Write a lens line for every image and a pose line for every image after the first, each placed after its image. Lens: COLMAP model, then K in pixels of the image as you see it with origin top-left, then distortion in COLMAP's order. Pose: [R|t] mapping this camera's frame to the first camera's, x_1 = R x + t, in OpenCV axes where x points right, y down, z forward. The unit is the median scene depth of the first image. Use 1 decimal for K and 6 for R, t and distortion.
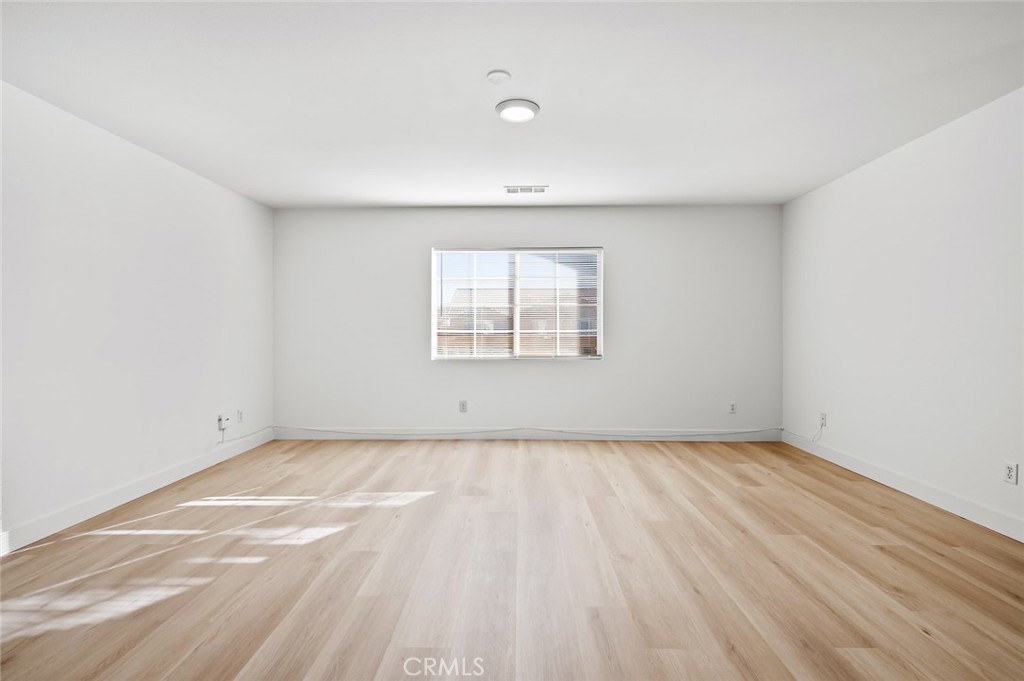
lens RADIAL K [[464.9, 0, 512.0], [0, 464.9, 340.5], [0, 0, 1]] dist [0.000230, -0.000042]
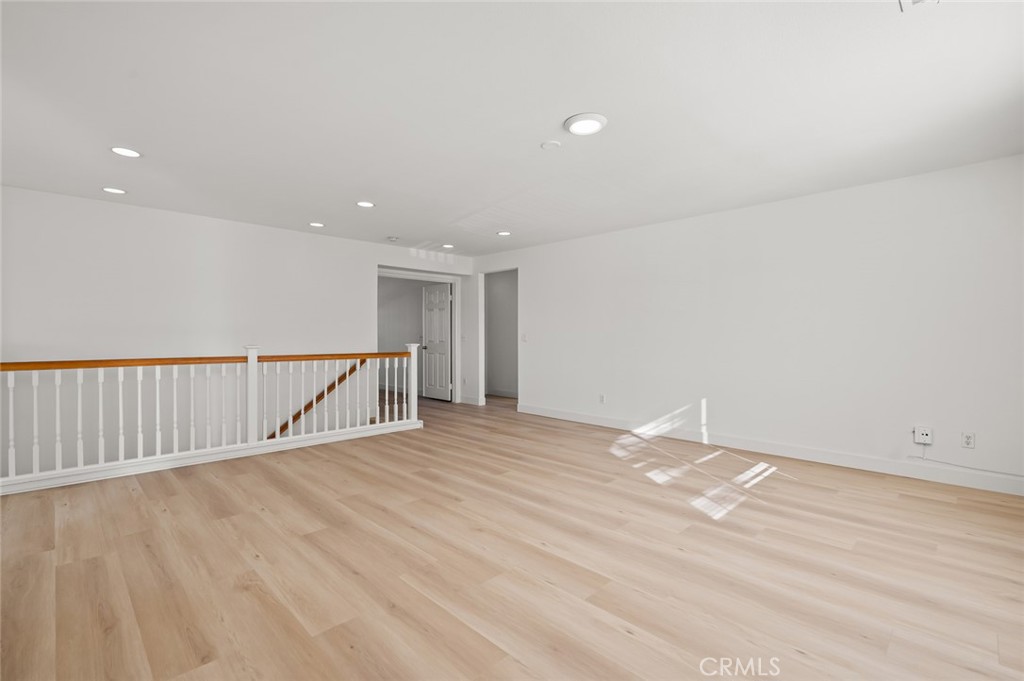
lens RADIAL K [[458.1, 0, 512.0], [0, 458.1, 340.5], [0, 0, 1]] dist [-0.001522, -0.000357]
pose [[-0.696718, 0.005683, -0.717322, 0.745580], [-0.012855, 0.999709, 0.020407, -0.022818], [0.717230, 0.023439, -0.696443, 1.375014]]
